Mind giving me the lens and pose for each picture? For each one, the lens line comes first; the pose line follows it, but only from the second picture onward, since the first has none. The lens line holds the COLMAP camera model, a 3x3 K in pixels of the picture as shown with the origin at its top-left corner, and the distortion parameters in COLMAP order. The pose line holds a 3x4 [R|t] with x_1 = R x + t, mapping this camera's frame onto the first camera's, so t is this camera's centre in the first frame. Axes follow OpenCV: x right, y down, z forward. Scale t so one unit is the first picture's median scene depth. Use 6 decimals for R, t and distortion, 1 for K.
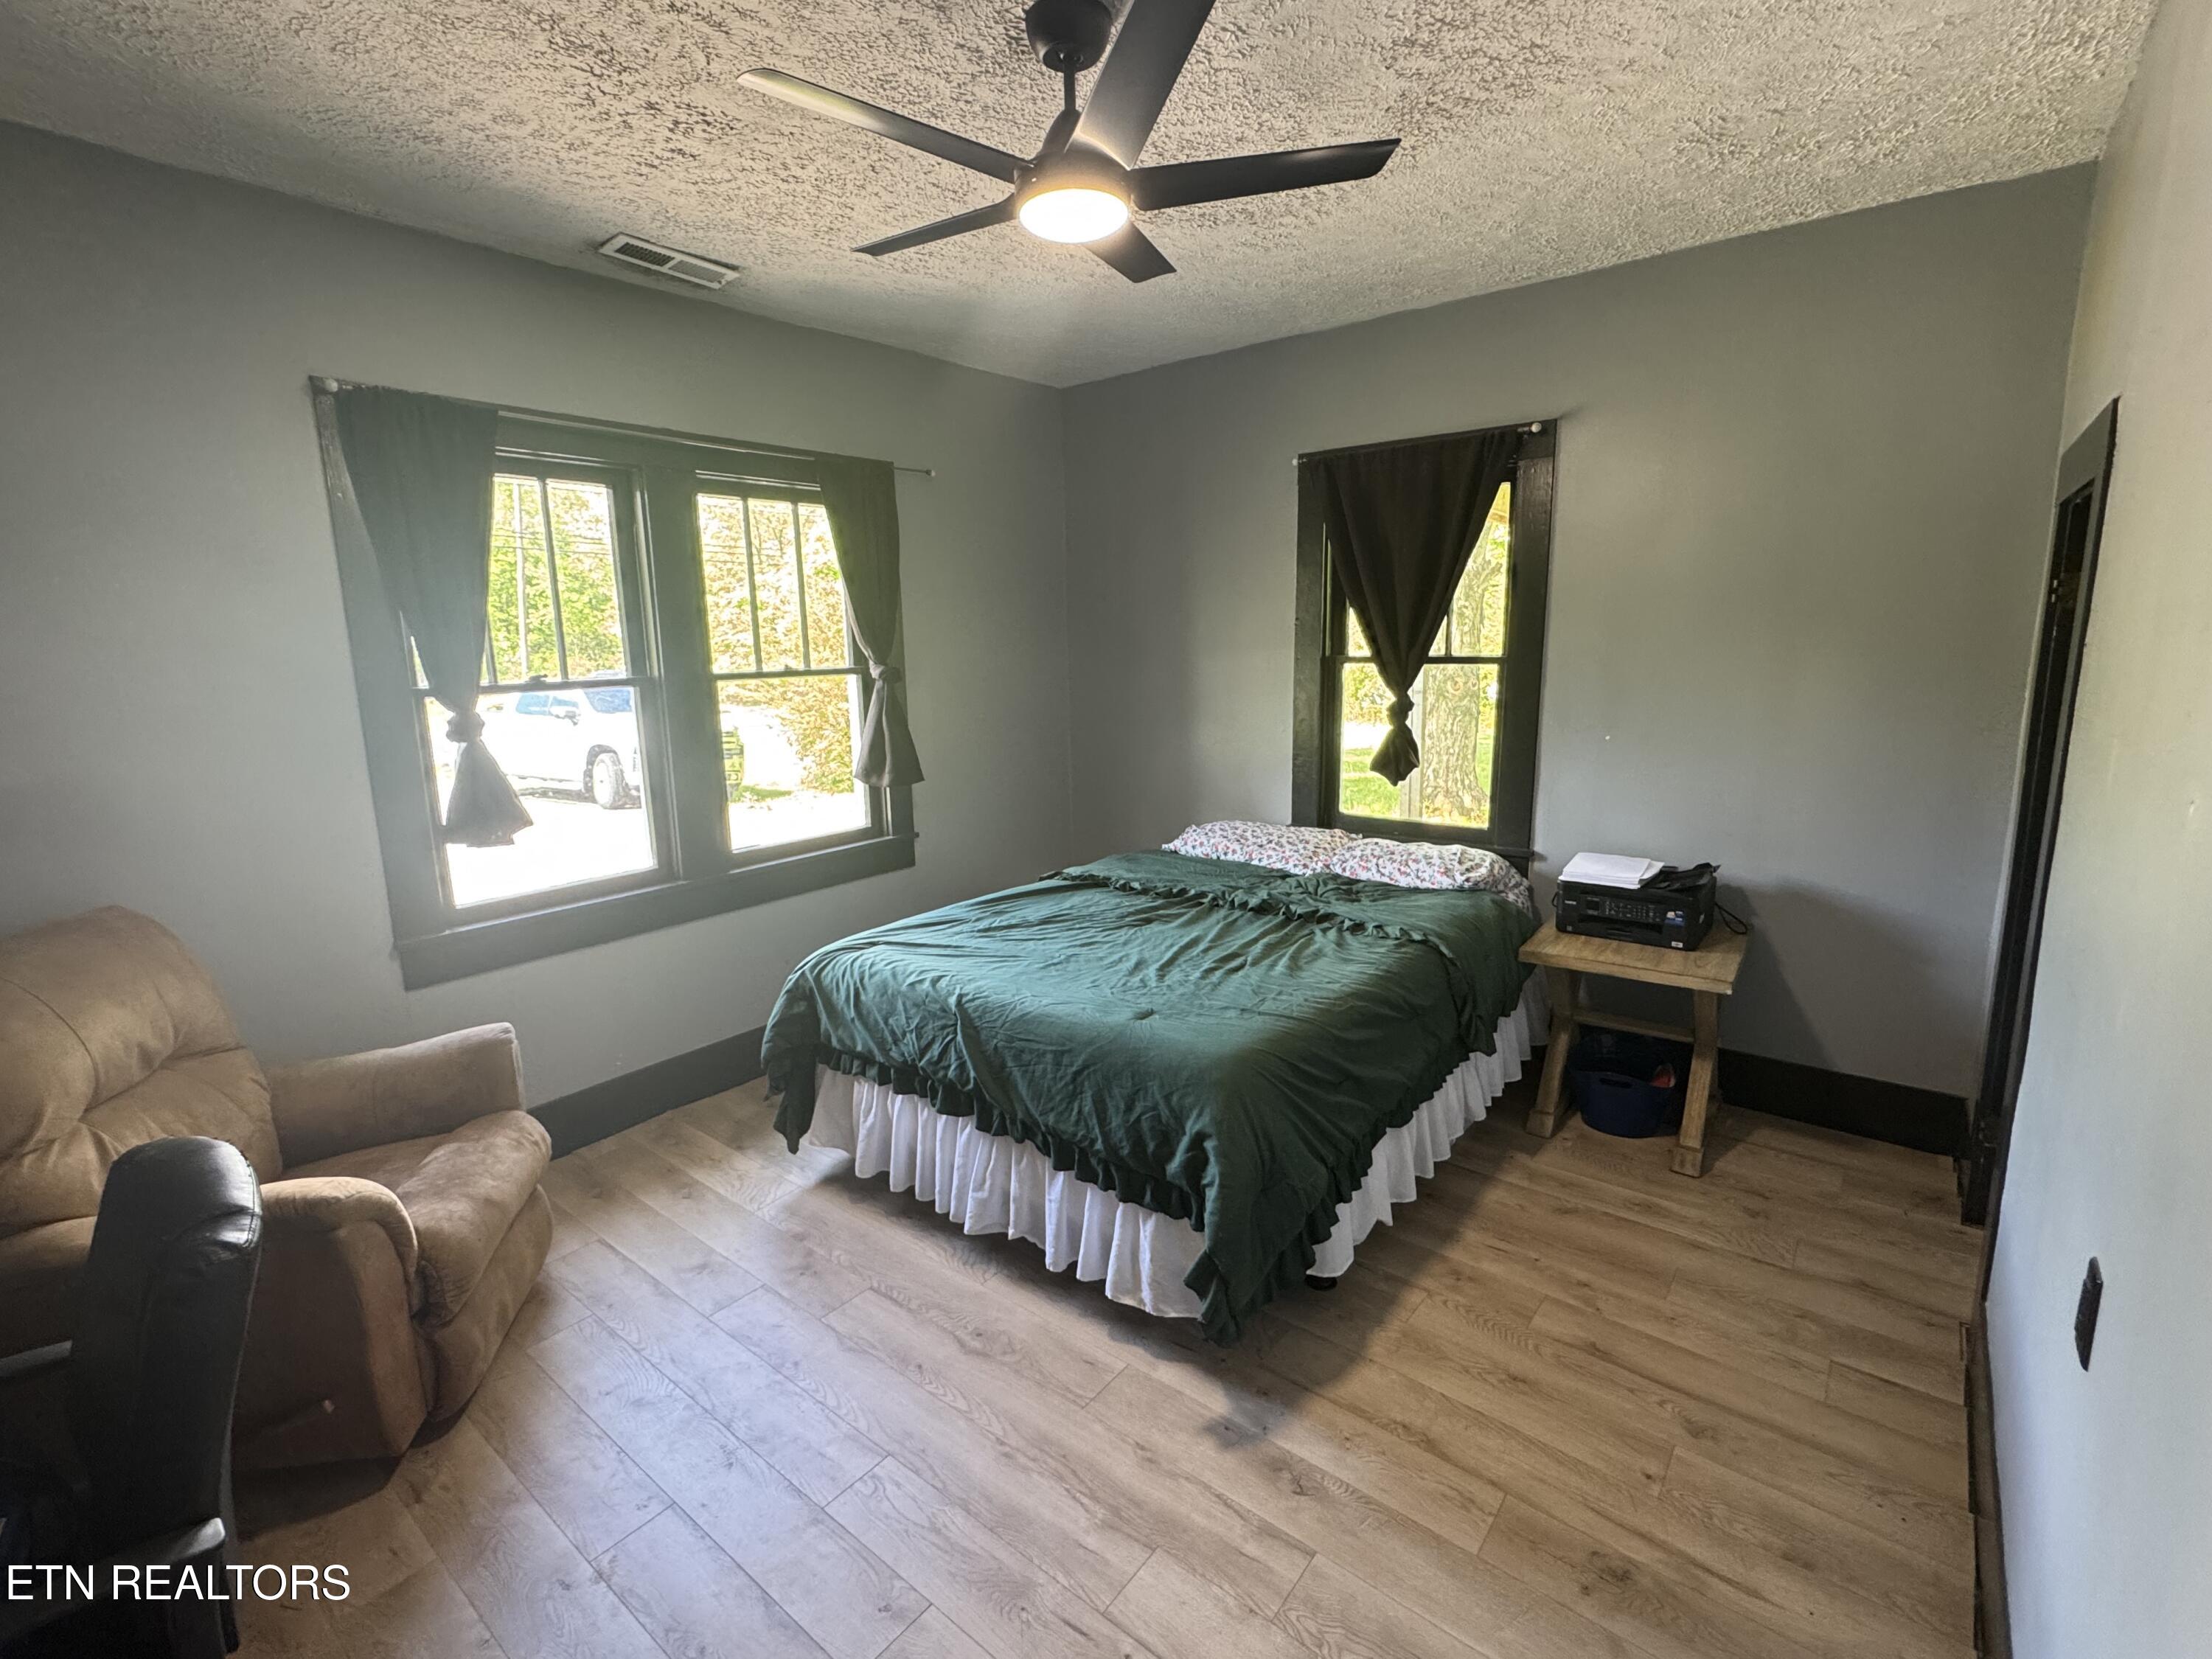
lens RADIAL K [[1008.6, 0, 1106.0], [0, 1008.6, 829.5], [0, 0, 1]] dist [0.000505, 0.000179]
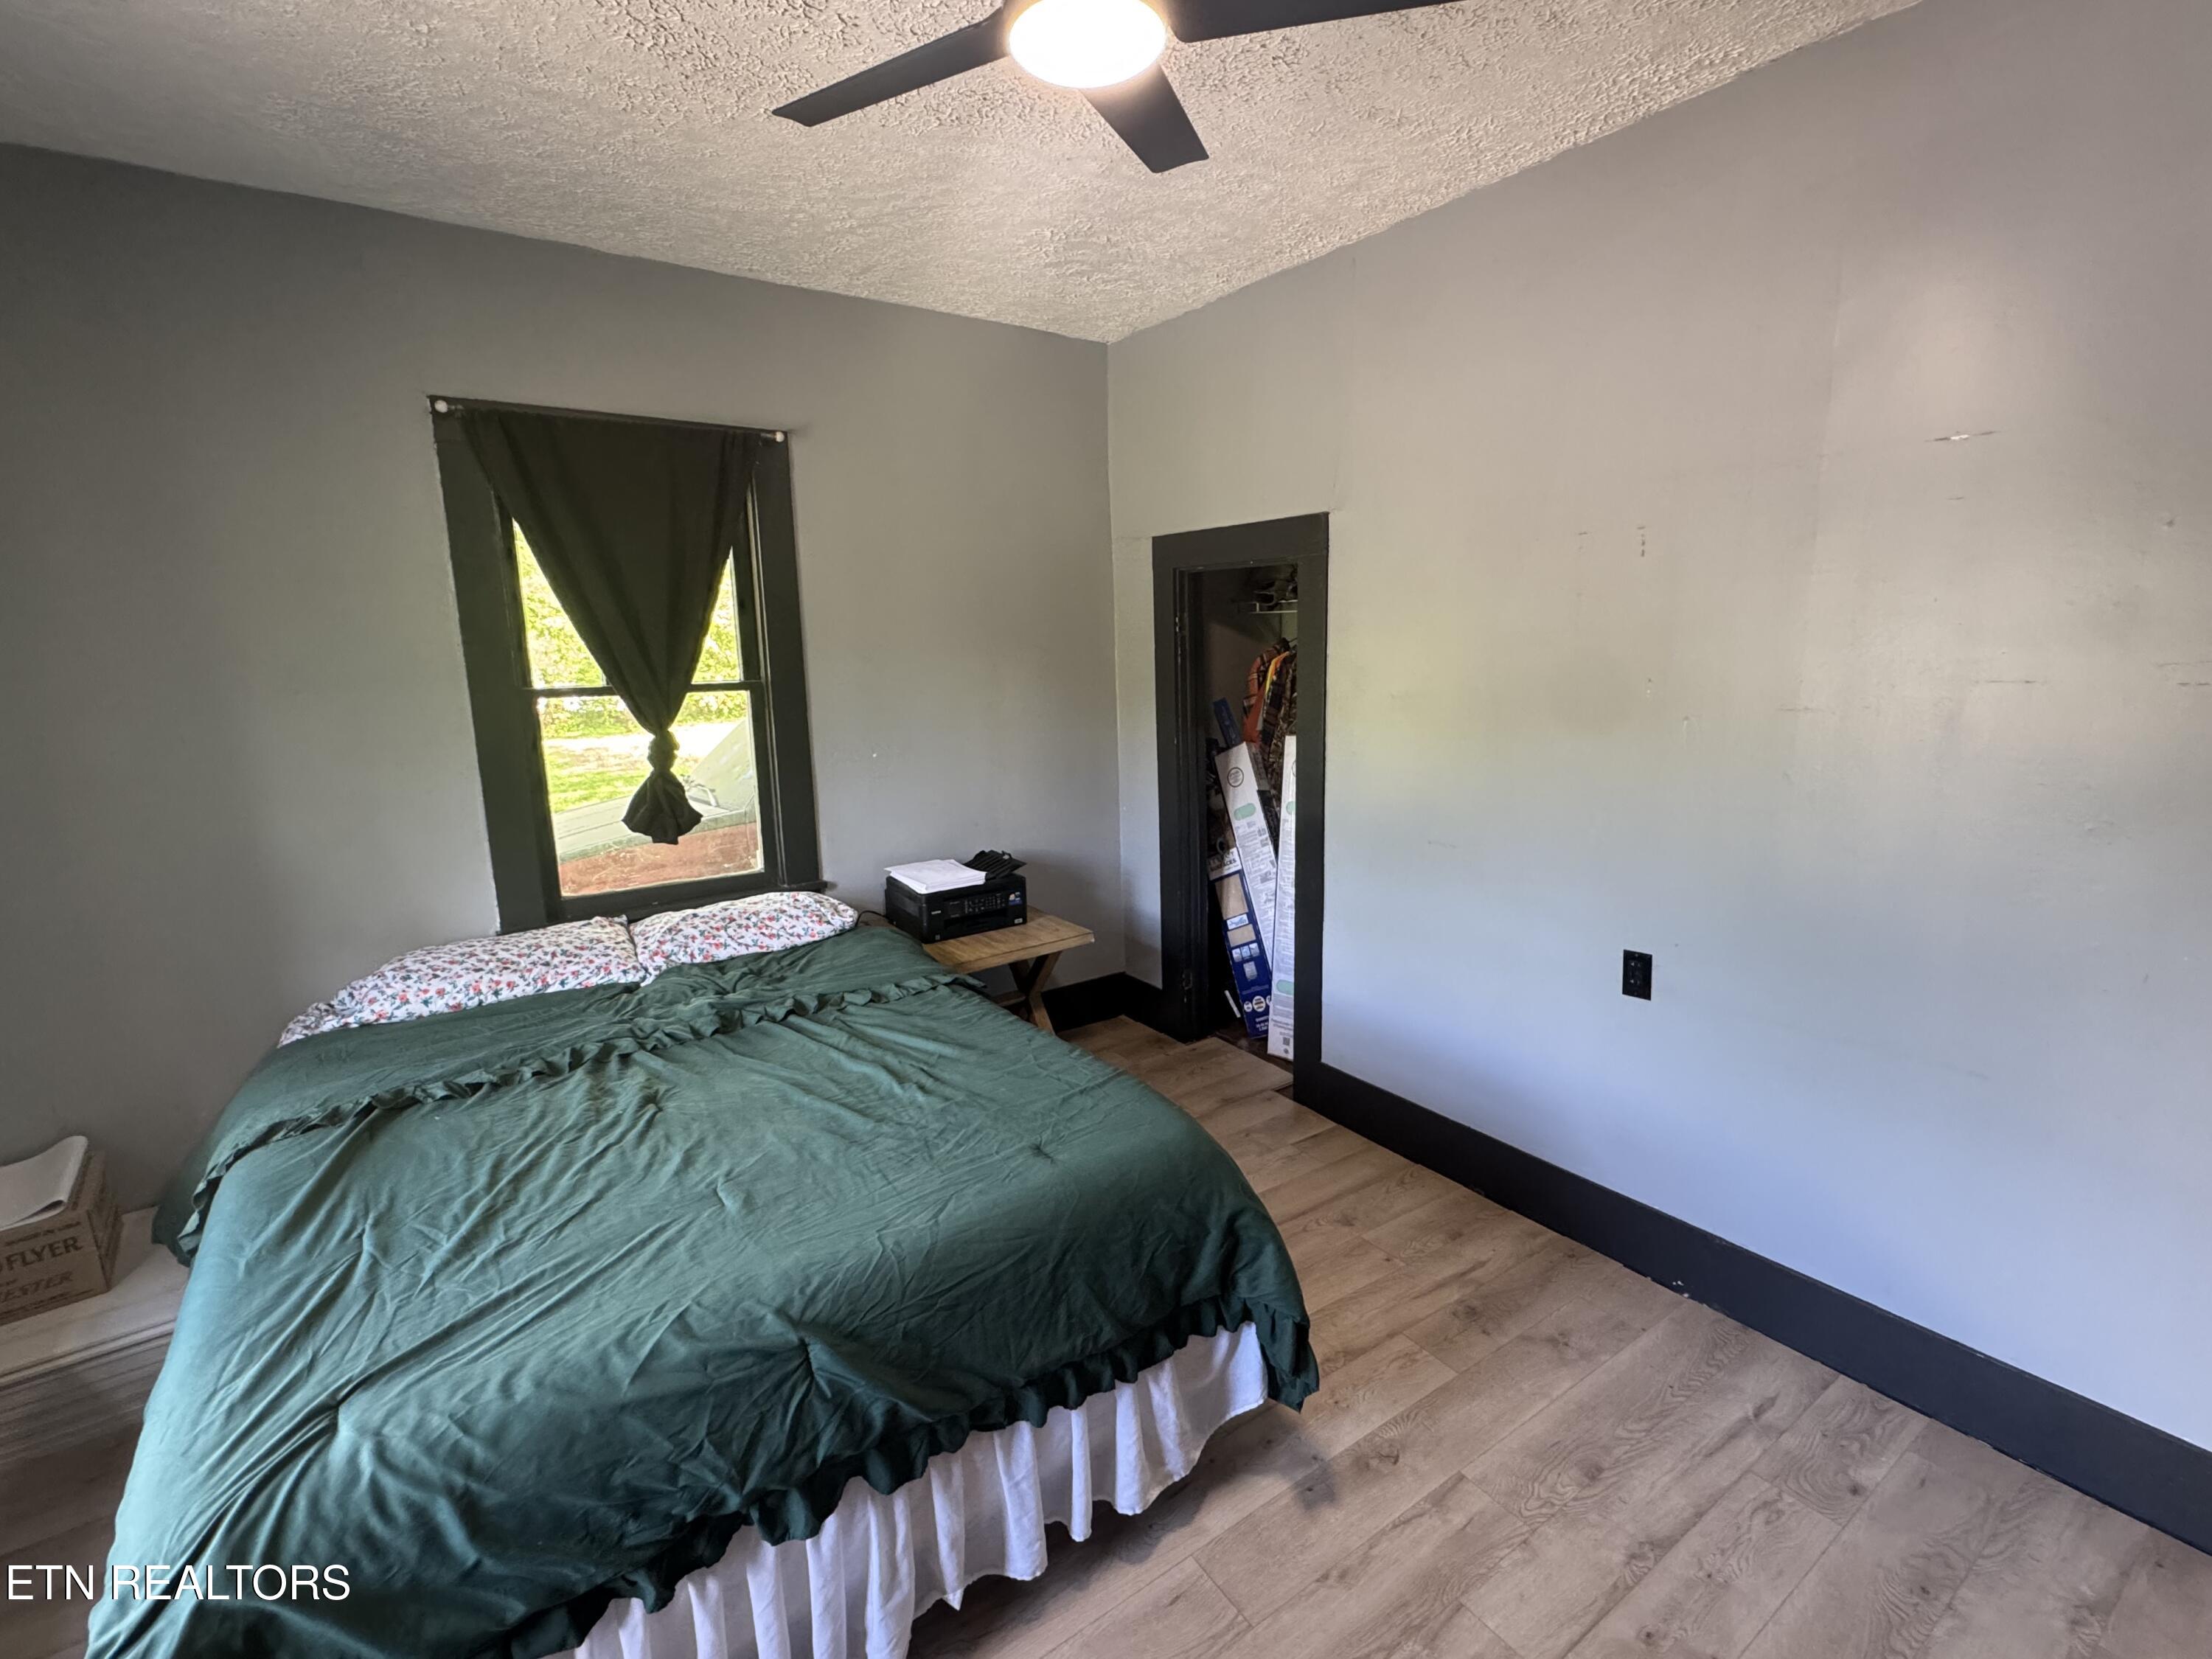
lens RADIAL K [[1006.7, 0, 1106.0], [0, 1006.7, 829.5], [0, 0, 1]] dist [0.000071, 0.000013]
pose [[0.281774, -0.165294, 0.945136, -0.503844], [0.193906, 0.974534, 0.112626, -0.103384], [-0.939683, 0.151532, 0.306650, 0.560084]]
